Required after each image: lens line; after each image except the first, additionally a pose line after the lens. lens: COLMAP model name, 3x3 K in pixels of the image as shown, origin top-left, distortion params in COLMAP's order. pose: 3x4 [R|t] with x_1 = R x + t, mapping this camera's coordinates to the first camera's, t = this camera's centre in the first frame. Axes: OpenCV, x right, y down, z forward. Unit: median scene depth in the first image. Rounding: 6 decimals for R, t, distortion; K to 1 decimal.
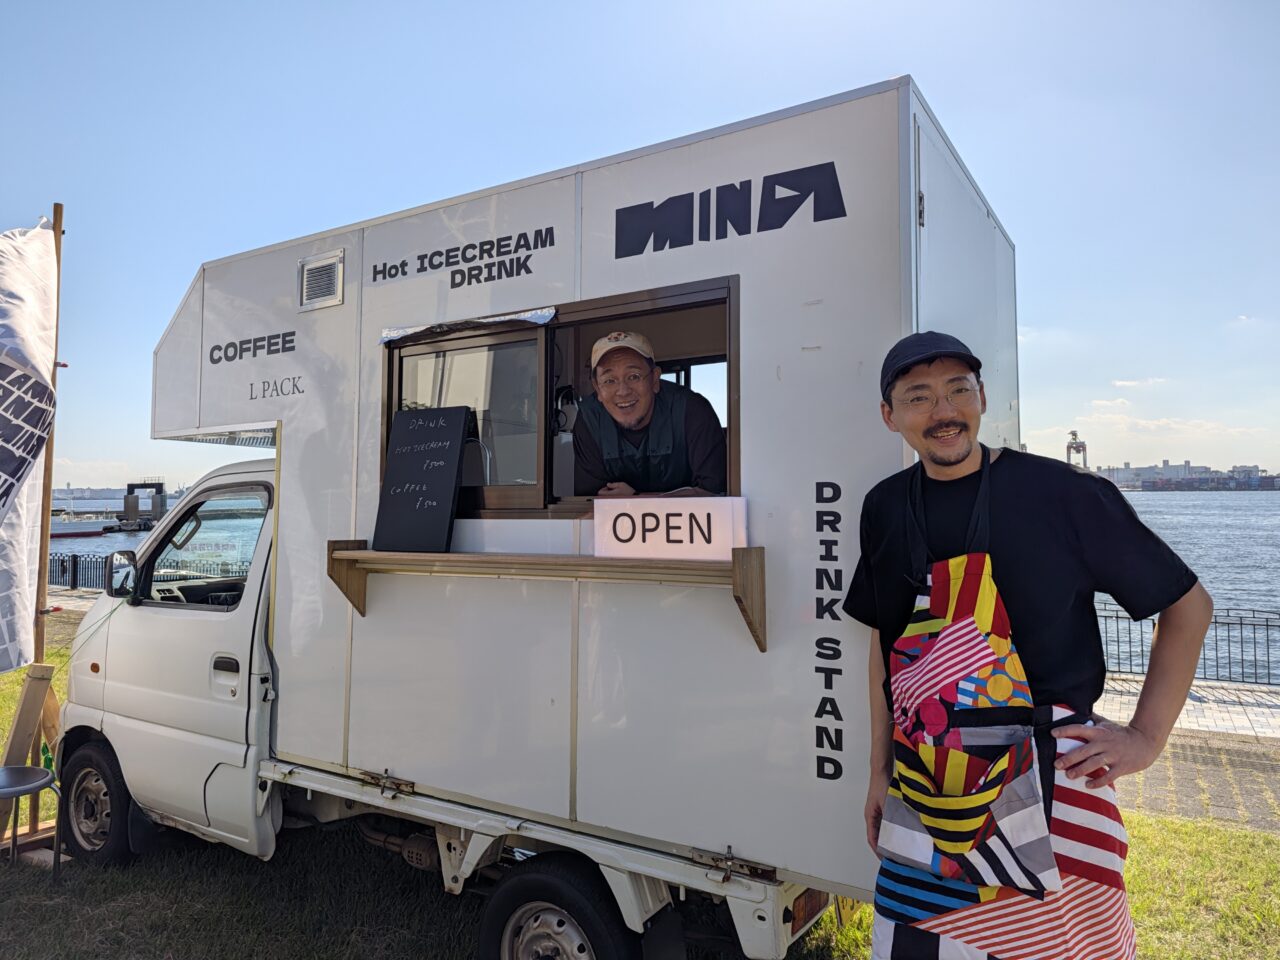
lens RADIAL K [[871.0, 0, 640.3], [0, 871.0, 474.7], [0, 0, 1]] dist [0.024310, -0.024144]
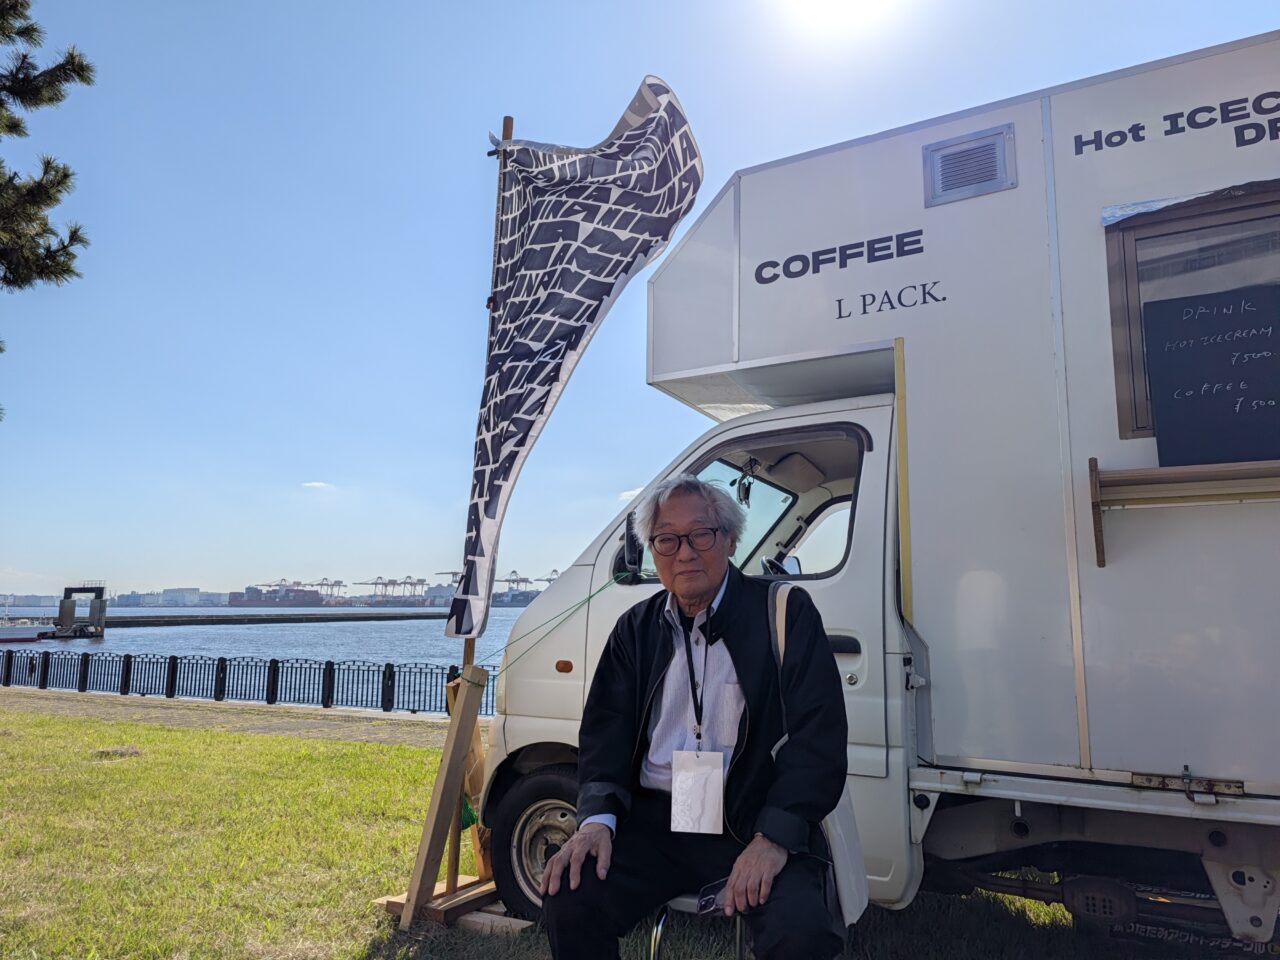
lens RADIAL K [[871.0, 0, 639.5], [0, 871.0, 486.7], [0, 0, 1]] dist [0.024310, -0.024144]
pose [[0.998617, 0.017186, 0.049689, -0.715155], [-0.012023, 0.994671, -0.102396, 0.165407], [-0.051184, 0.101657, 0.993502, 0.235680]]
